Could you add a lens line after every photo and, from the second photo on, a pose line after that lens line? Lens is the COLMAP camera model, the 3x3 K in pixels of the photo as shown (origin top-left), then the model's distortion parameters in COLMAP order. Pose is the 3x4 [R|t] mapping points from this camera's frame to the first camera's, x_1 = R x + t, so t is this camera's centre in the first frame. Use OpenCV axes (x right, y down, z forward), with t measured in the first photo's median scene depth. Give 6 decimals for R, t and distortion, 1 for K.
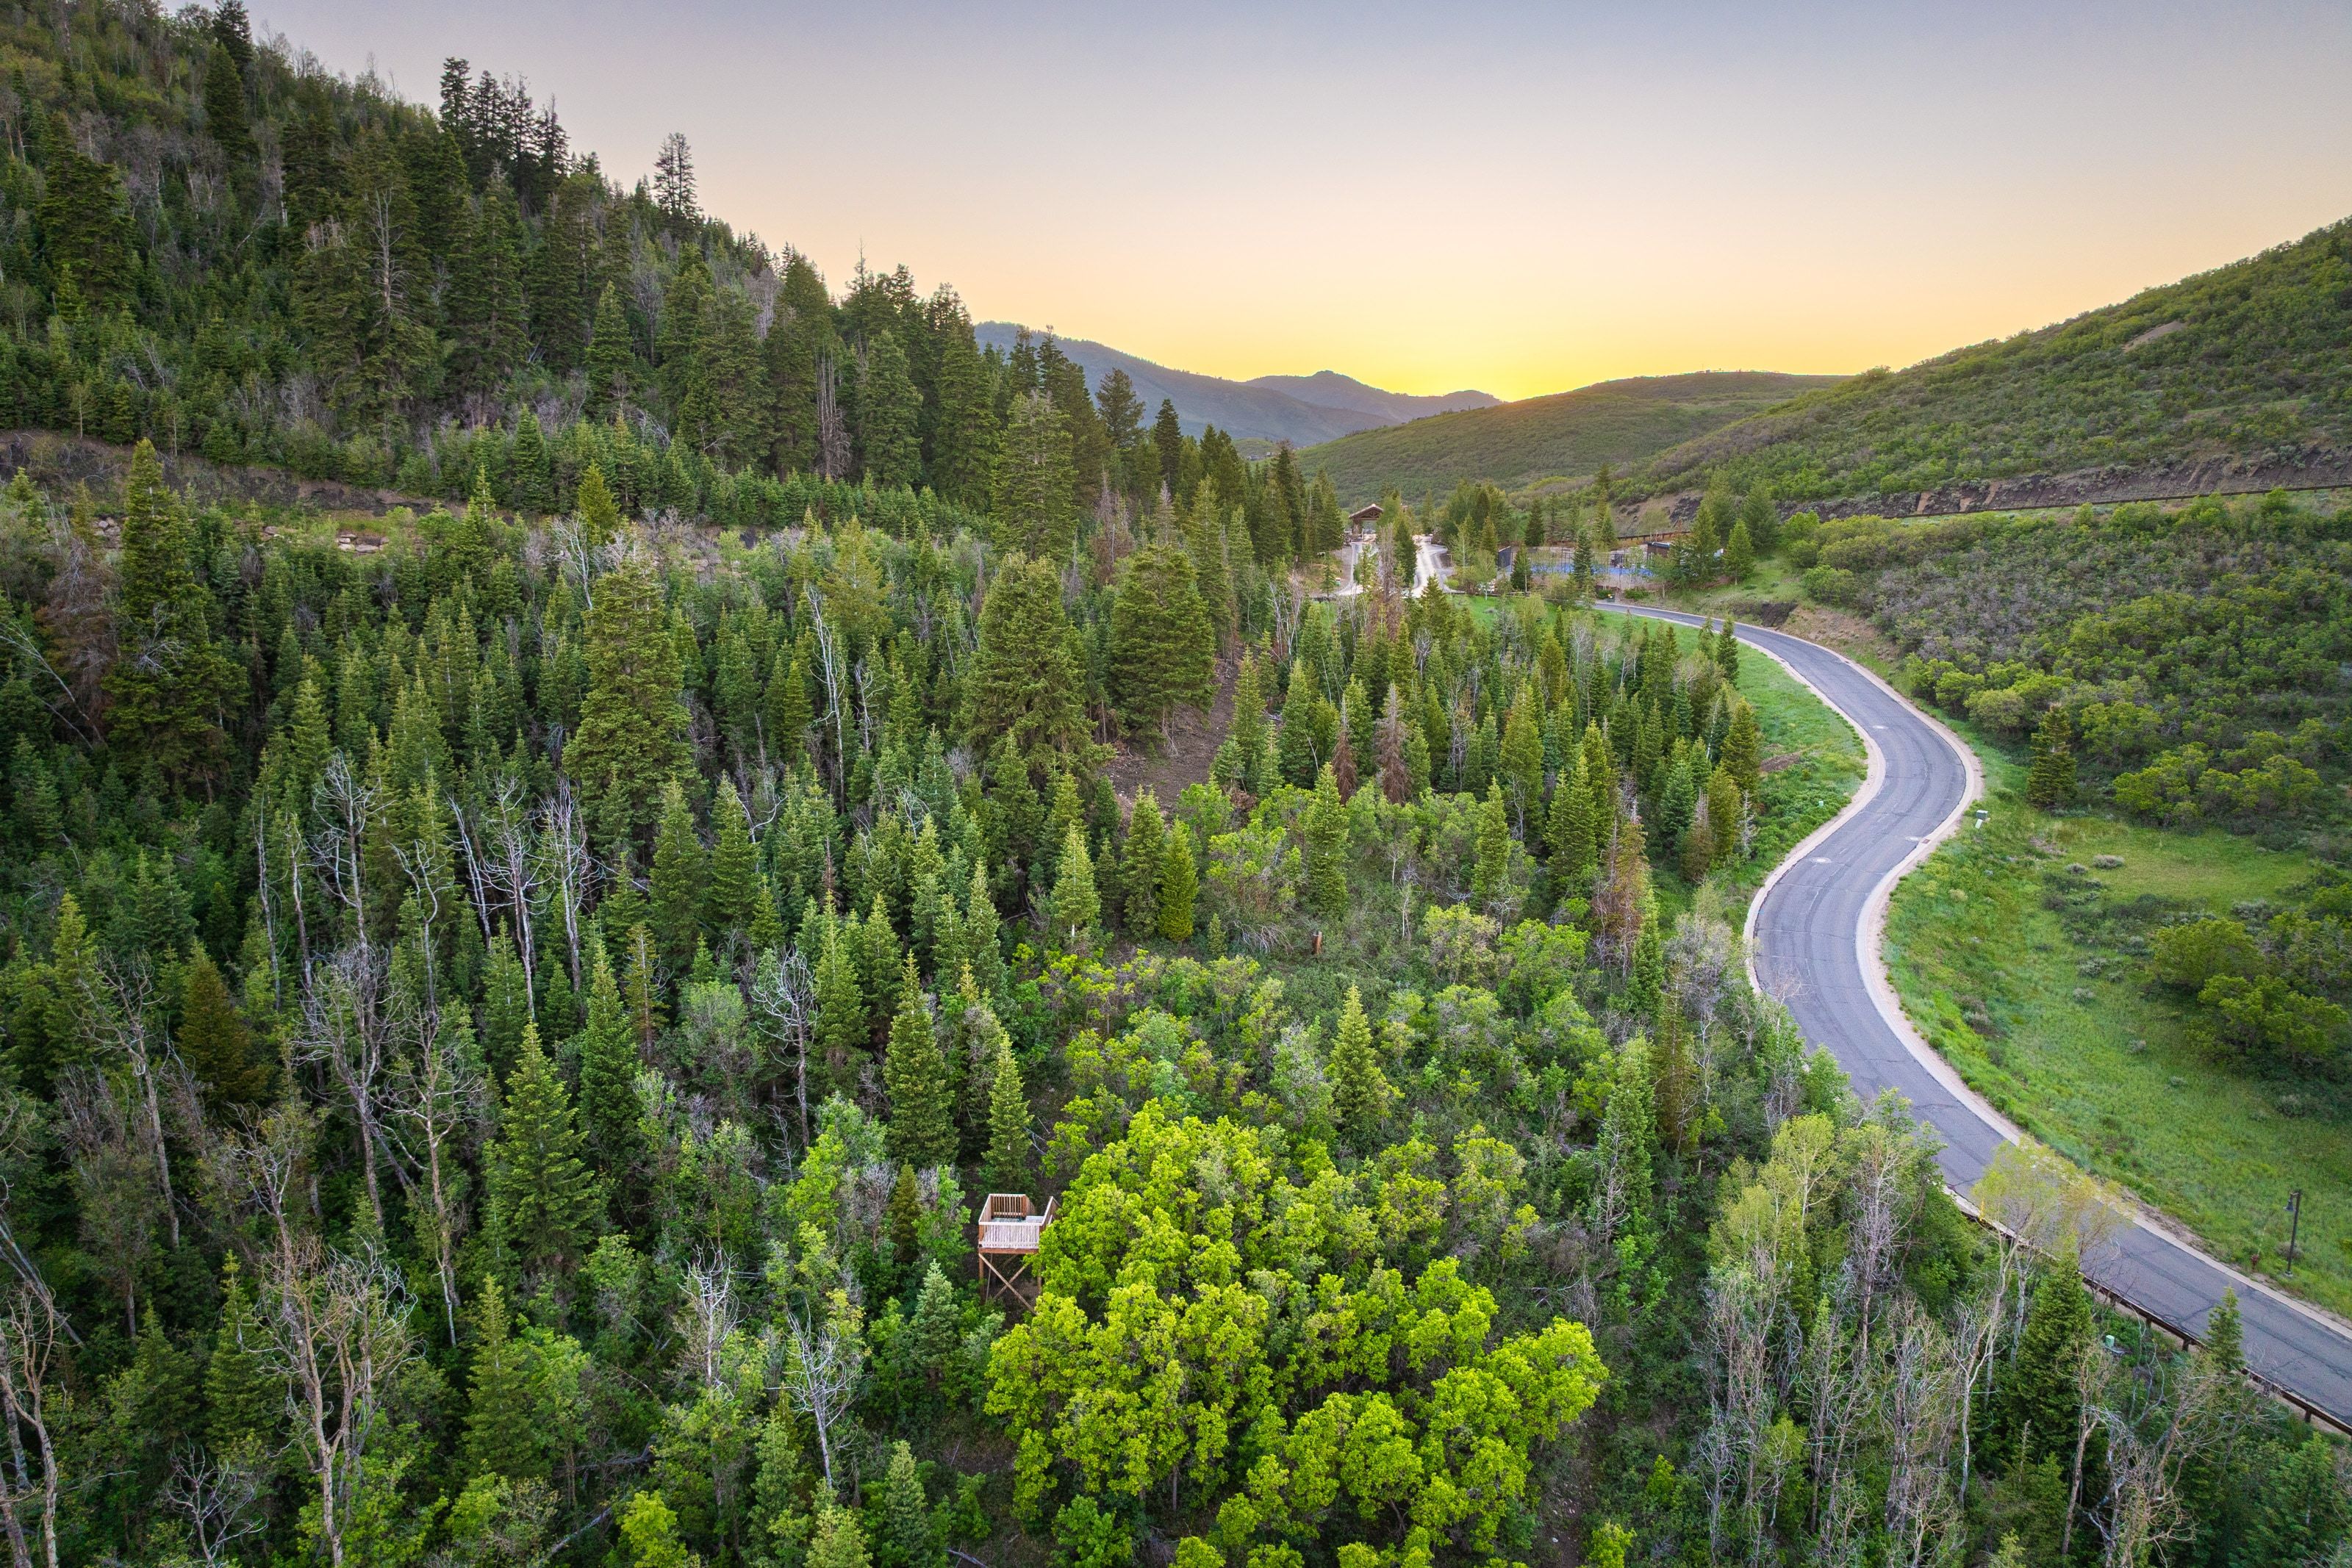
lens RADIAL K [[1677.6, 0, 1178.1], [0, 1677.6, 776.5], [0, 0, 1]] dist [-0.036239, -0.000623]
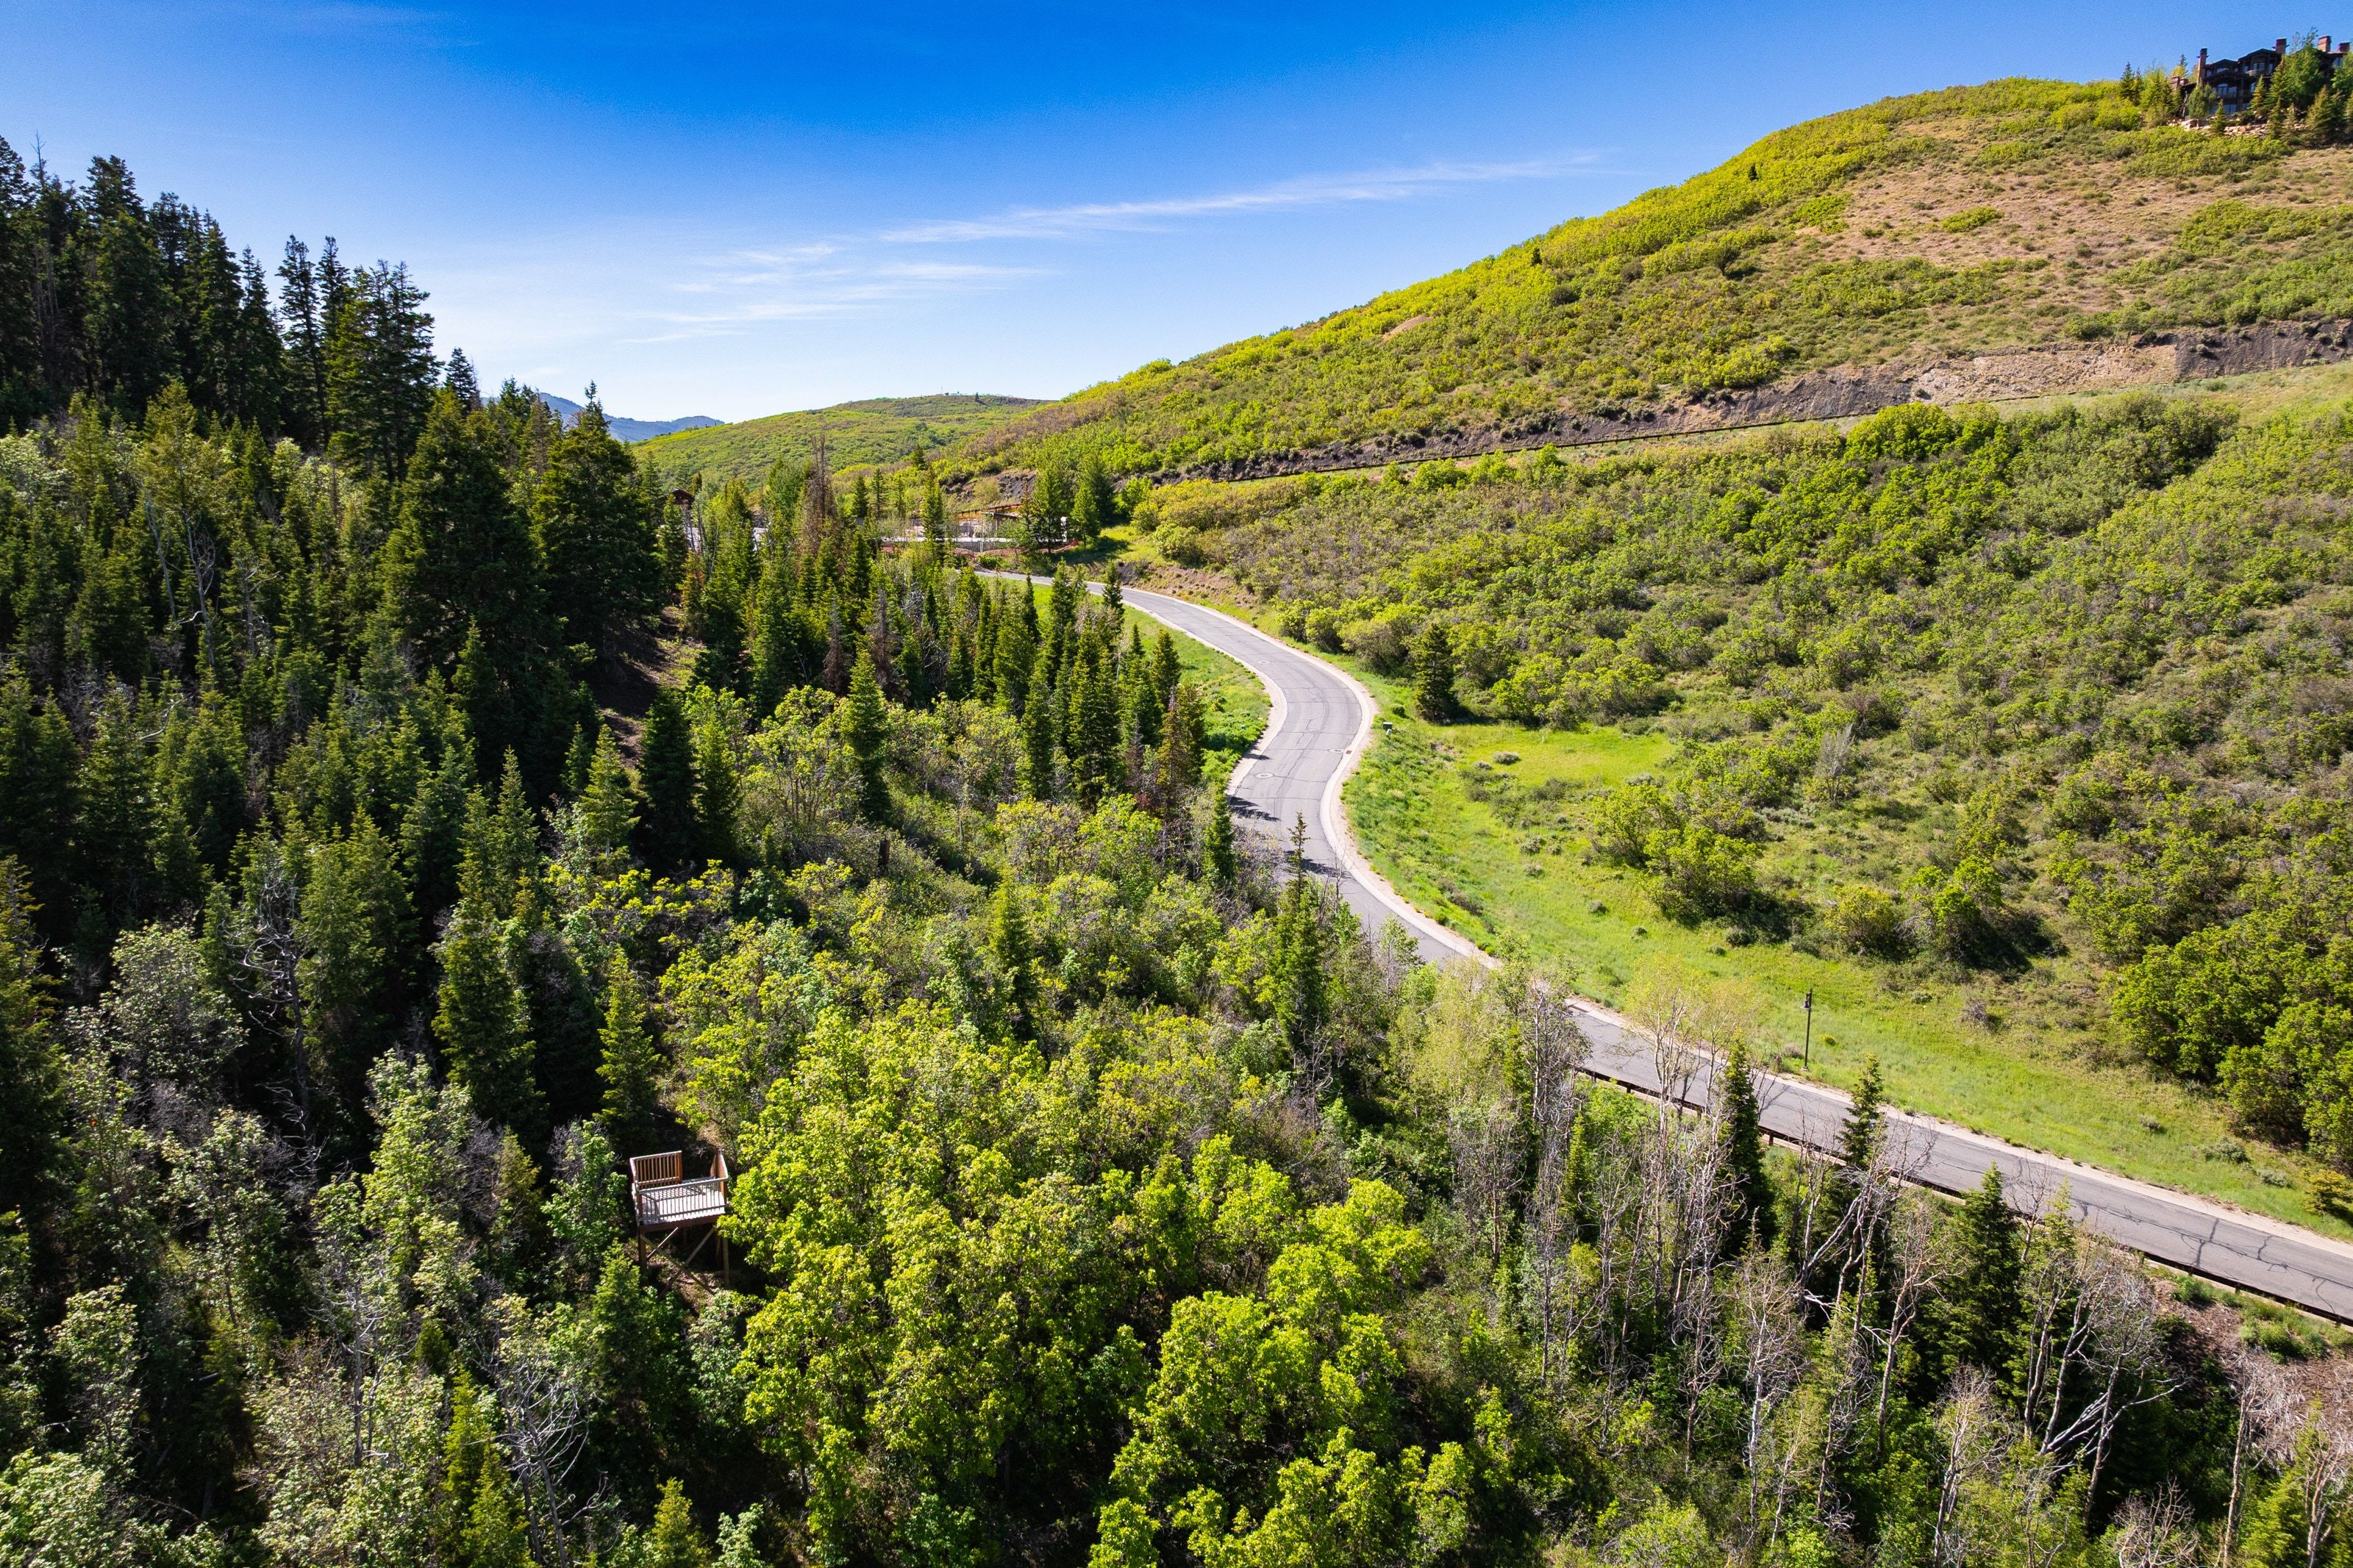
lens RADIAL K [[1664.6, 0, 1173.4], [0, 1664.6, 783.4], [0, 0, 1]] dist [-0.035909, -0.006606]
pose [[0.896531, -0.068024, 0.437726, -0.083860], [0.077693, 0.996969, -0.004195, 0.043644], [-0.436114, 0.037769, 0.899099, 0.095339]]
